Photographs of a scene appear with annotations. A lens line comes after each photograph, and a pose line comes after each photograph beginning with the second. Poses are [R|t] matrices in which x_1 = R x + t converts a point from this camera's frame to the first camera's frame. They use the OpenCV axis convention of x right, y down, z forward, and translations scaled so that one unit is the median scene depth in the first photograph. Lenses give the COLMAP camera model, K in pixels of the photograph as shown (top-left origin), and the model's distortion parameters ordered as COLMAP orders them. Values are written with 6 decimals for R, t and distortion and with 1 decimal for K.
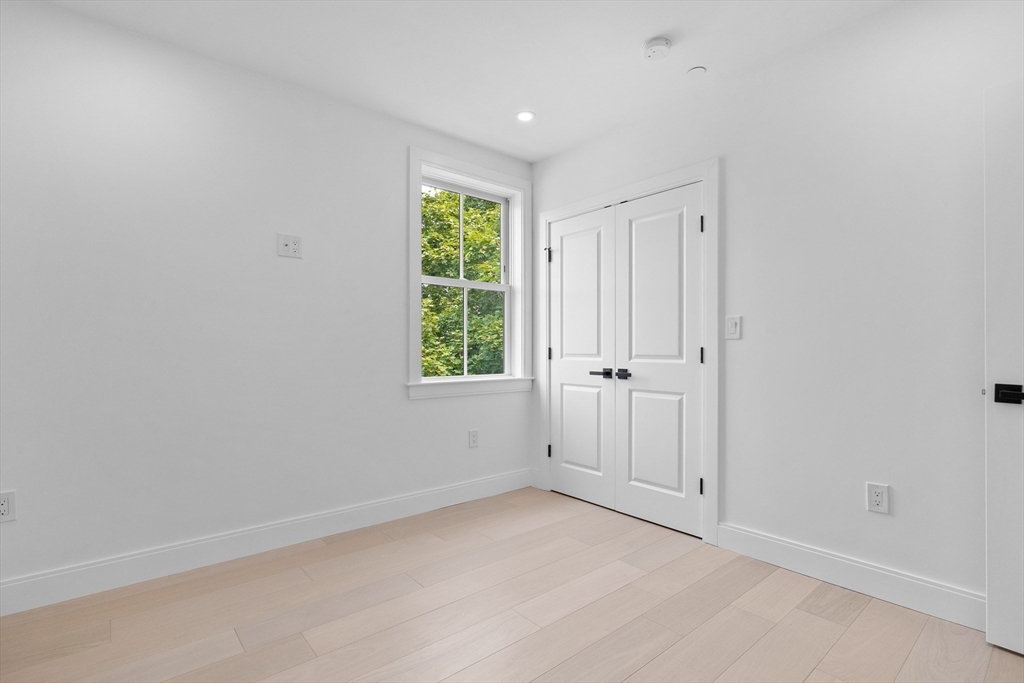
lens RADIAL K [[471.1, 0, 520.6], [0, 471.1, 342.2], [0, 0, 1]] dist [-0.008739, 0.002849]
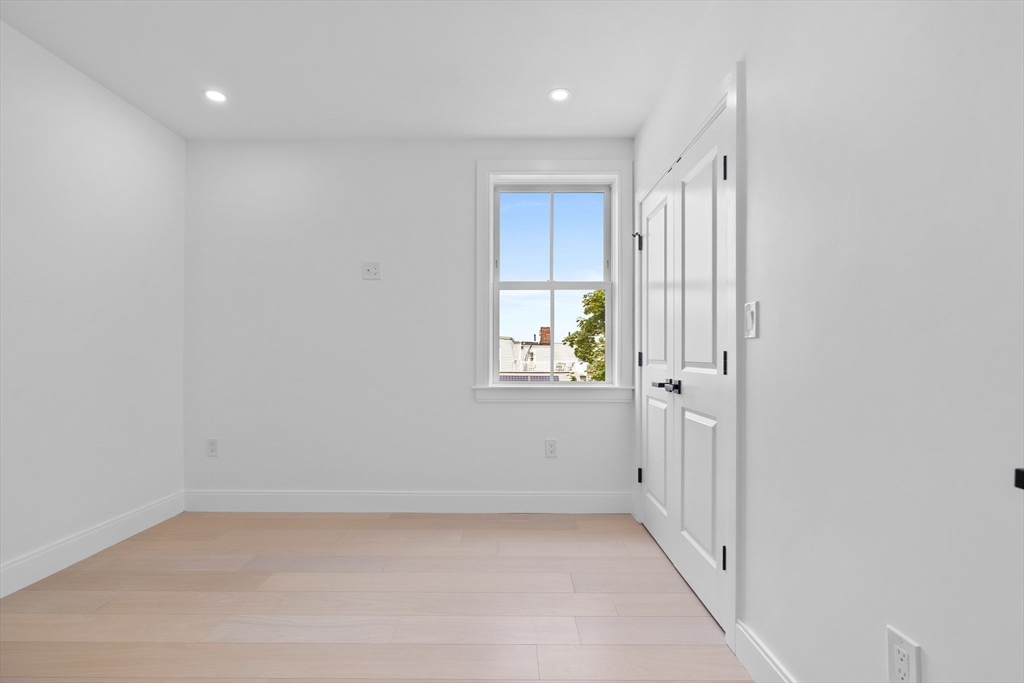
lens RADIAL K [[471.1, 0, 511.4], [0, 471.1, 344.8], [0, 0, 1]] dist [-0.008739, 0.002849]
pose [[0.764561, -0.012121, -0.644437, 0.480012], [0.008410, 0.999926, -0.008828, 0.004075], [0.644496, 0.001330, 0.764606, 0.235694]]
